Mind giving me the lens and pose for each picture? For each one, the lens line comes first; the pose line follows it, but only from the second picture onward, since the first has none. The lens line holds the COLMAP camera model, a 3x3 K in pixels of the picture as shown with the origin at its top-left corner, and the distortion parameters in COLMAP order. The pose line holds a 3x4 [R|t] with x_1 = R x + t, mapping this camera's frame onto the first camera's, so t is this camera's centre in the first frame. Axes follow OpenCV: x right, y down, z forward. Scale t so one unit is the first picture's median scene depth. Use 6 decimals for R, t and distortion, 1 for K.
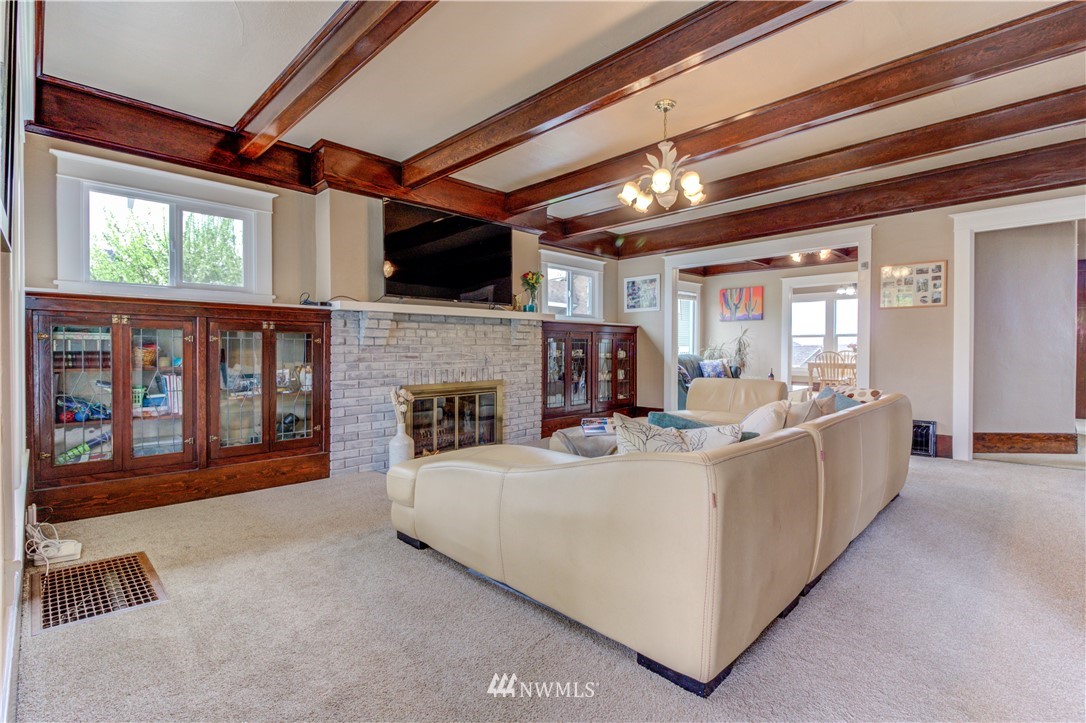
lens RADIAL K [[510.9, 0, 541.6], [0, 510.9, 357.0], [0, 0, 1]] dist [0.003527, -0.000316]
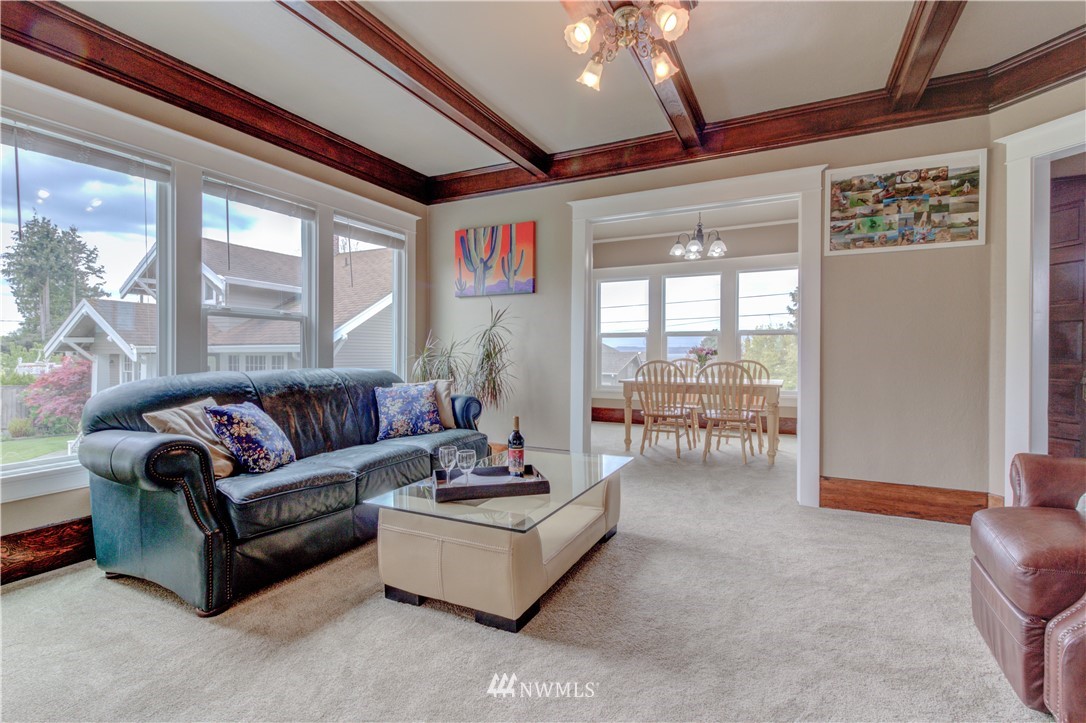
lens RADIAL K [[510.9, 0, 541.6], [0, 510.9, 357.0], [0, 0, 1]] dist [0.003527, -0.000316]
pose [[0.949911, -0.001856, 0.312516, 0.444859], [0.005764, 0.999916, -0.011582, -0.013407], [-0.312469, 0.012804, 0.949842, 0.845757]]
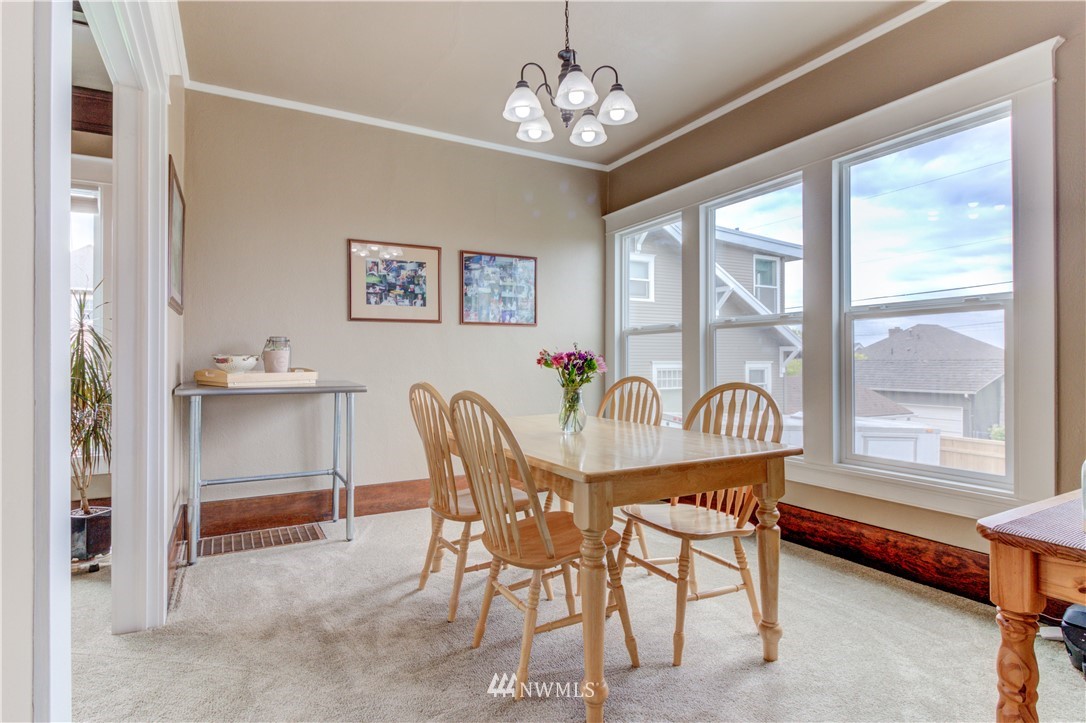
lens RADIAL K [[569.7, 0, 543.0], [0, 569.7, 361.5], [0, 0, 1]] dist [0.000492, -0.000127]
pose [[0.962204, -0.002263, -0.272320, 1.055470], [-0.002607, 0.999843, -0.017521, -0.026735], [0.272317, 0.017569, 0.962047, 1.205879]]
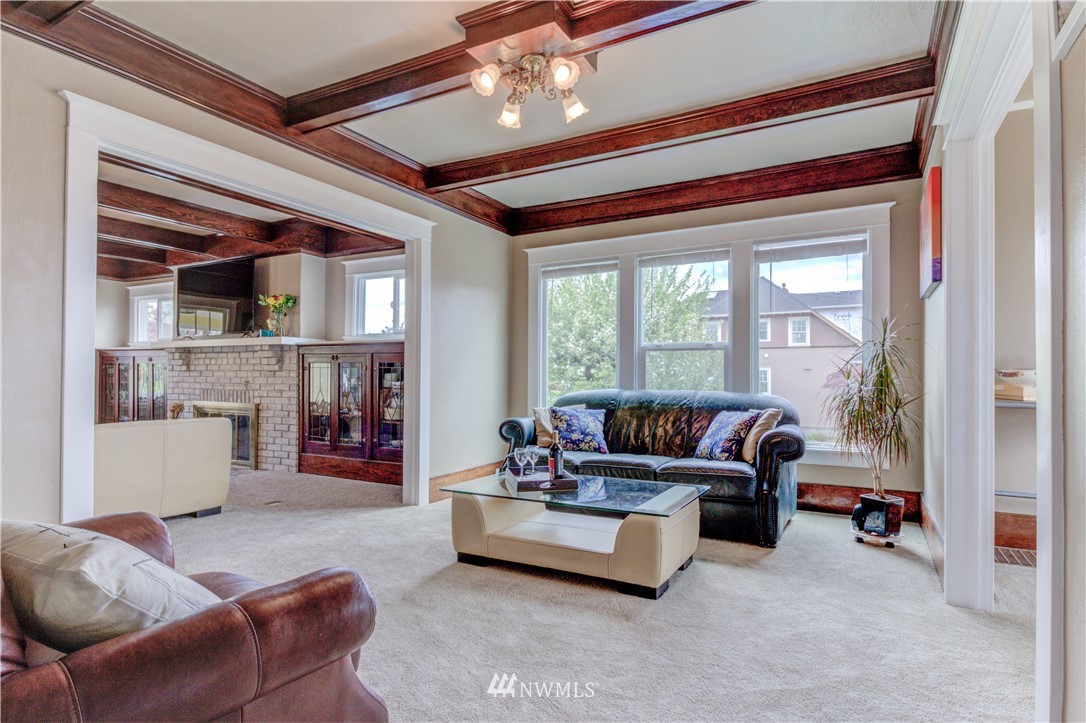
lens RADIAL K [[569.7, 0, 543.0], [0, 569.7, 361.5], [0, 0, 1]] dist [0.000492, -0.000127]
pose [[0.265976, -0.016950, -0.963831, 1.030353], [-0.024841, 0.999393, -0.024431, -0.024123], [0.963660, 0.030440, 0.265393, 1.070404]]
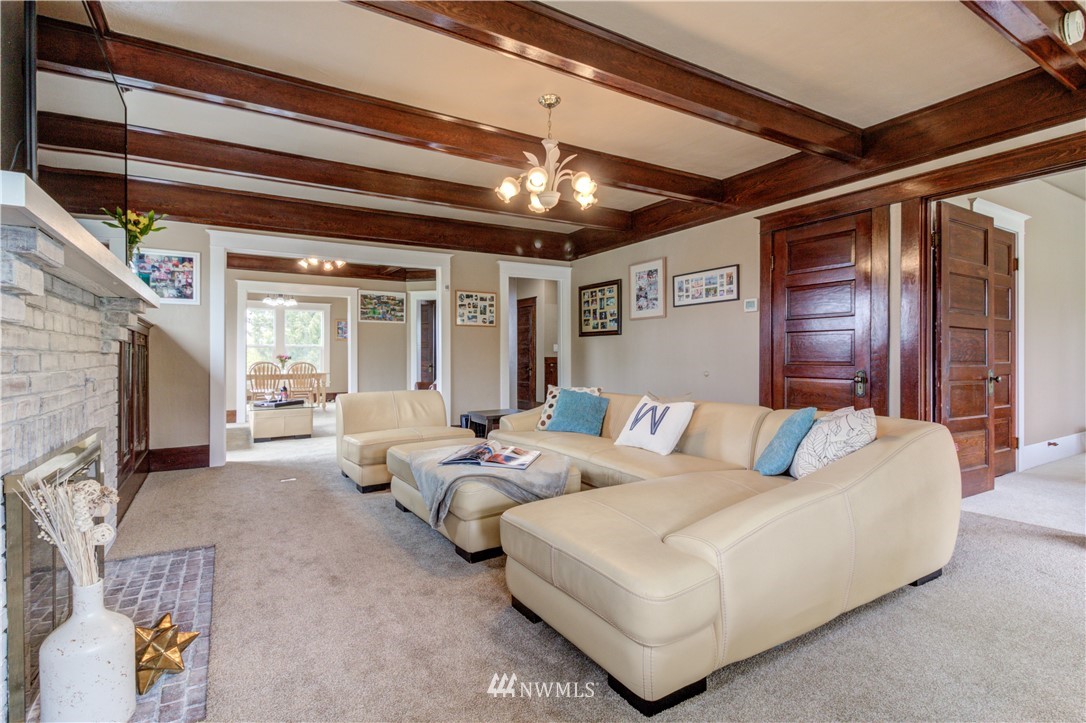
lens RADIAL K [[510.9, 0, 541.6], [0, 510.9, 357.0], [0, 0, 1]] dist [0.003527, -0.000316]
pose [[0.241642, -0.001107, 0.970365, -0.363582], [0.020080, 0.999791, -0.003859, -0.010324], [-0.970158, 0.020417, 0.241614, 0.425174]]
